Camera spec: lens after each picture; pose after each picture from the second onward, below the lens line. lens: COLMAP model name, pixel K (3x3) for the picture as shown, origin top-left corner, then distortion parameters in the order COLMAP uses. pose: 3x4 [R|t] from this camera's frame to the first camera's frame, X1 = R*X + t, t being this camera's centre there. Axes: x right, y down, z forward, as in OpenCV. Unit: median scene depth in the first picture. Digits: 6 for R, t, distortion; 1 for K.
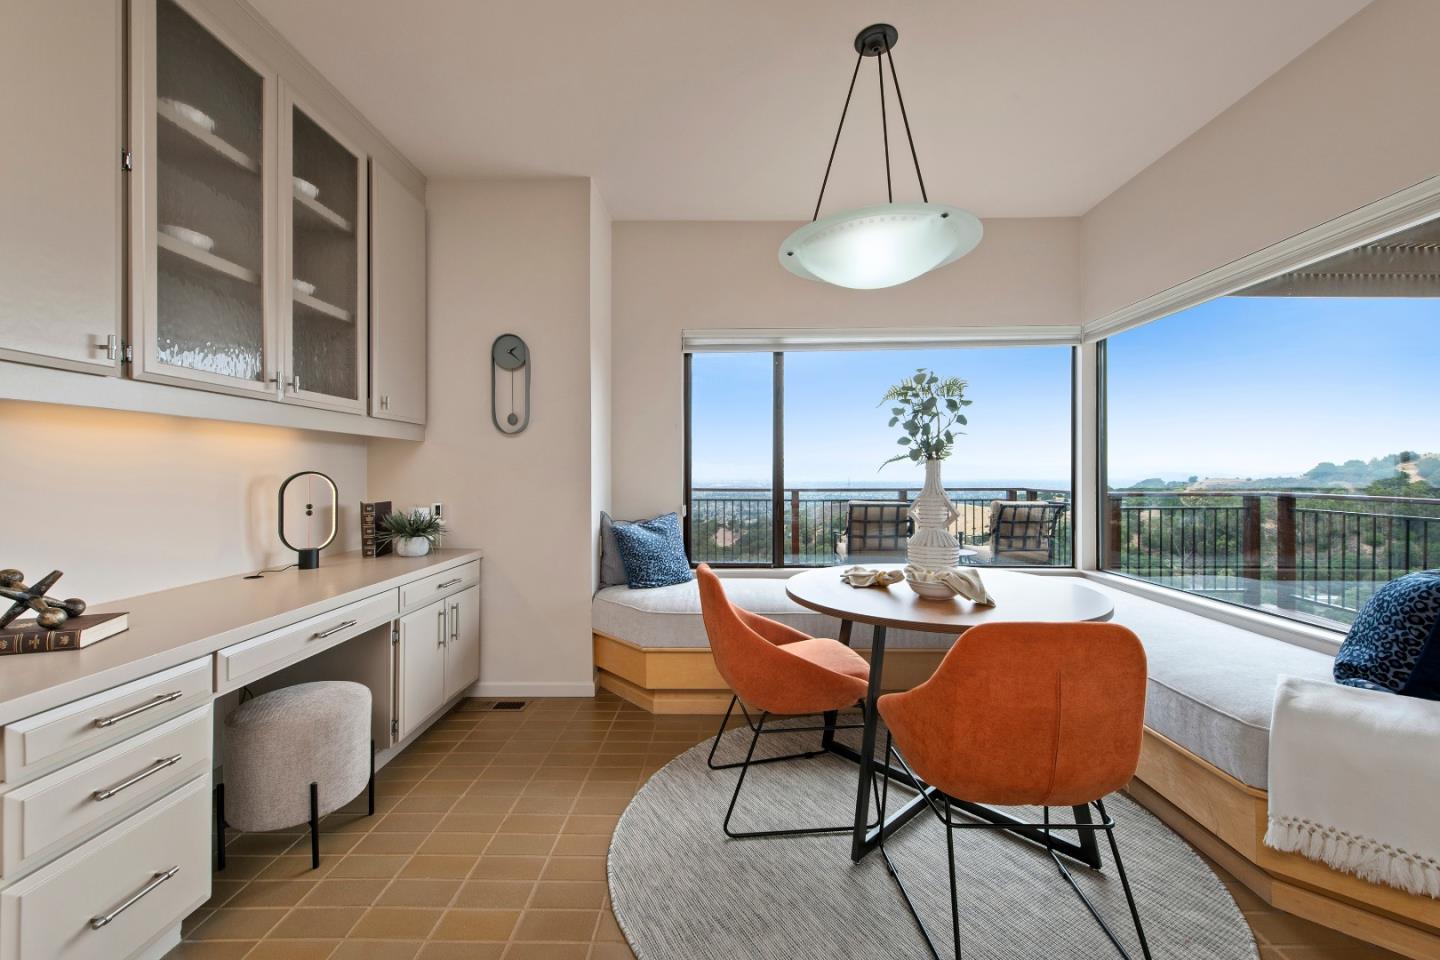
lens RADIAL K [[570.2, 0, 721.4], [0, 570.2, 473.8], [0, 0, 1]] dist [0.002670, -0.000225]
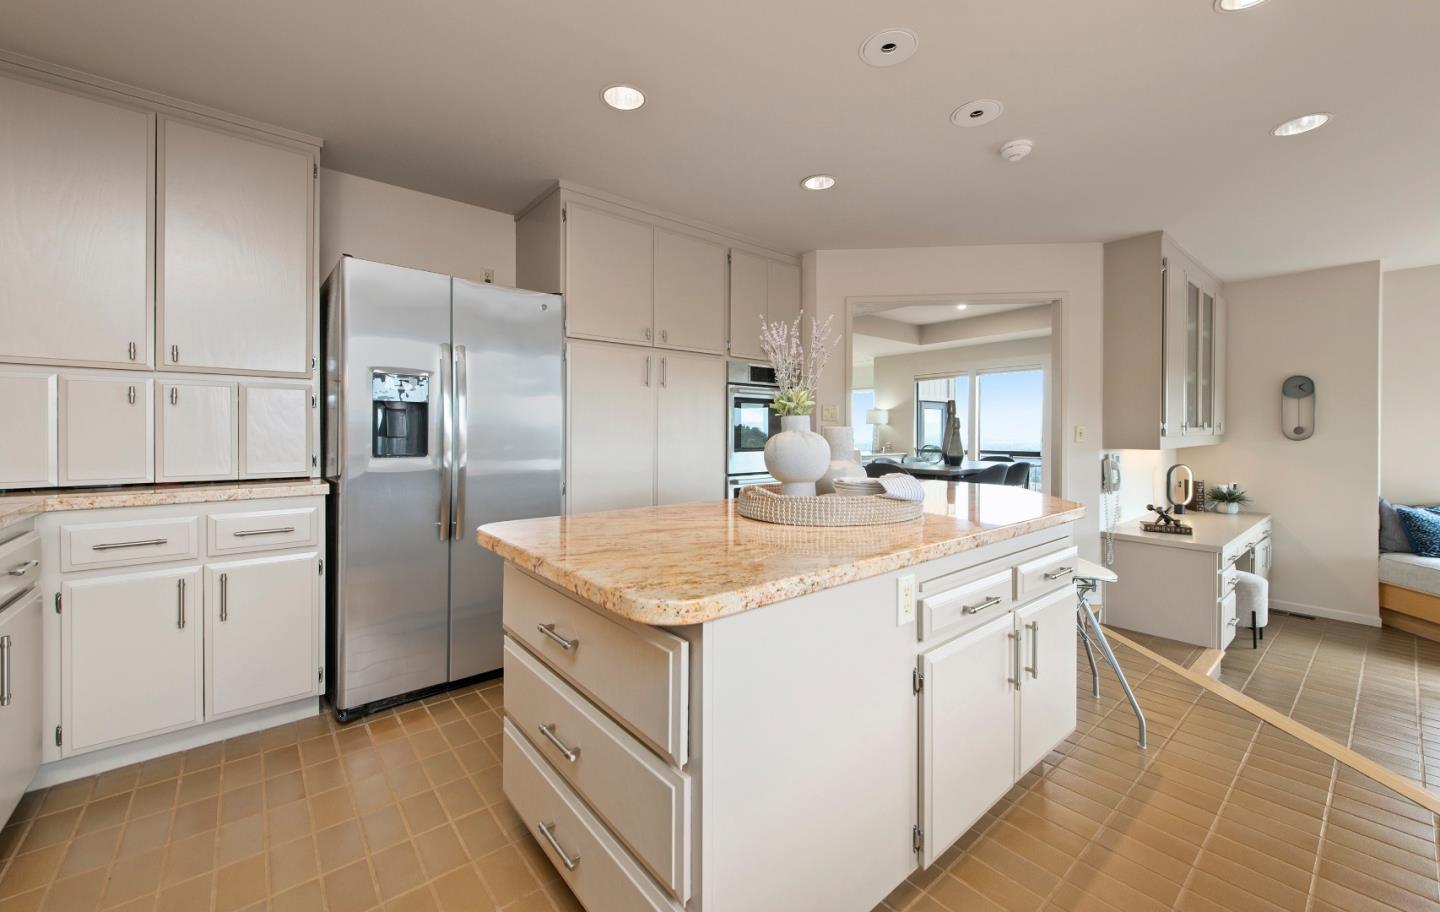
lens RADIAL K [[569.5, 0, 704.0], [0, 569.5, 440.1], [0, 0, 1]] dist [0.004405, -0.000019]
pose [[0.643439, 0.012172, -0.765401, -0.221422], [-0.002221, 0.999899, 0.014034, -0.088031], [0.765494, -0.007330, 0.643401, -1.184486]]
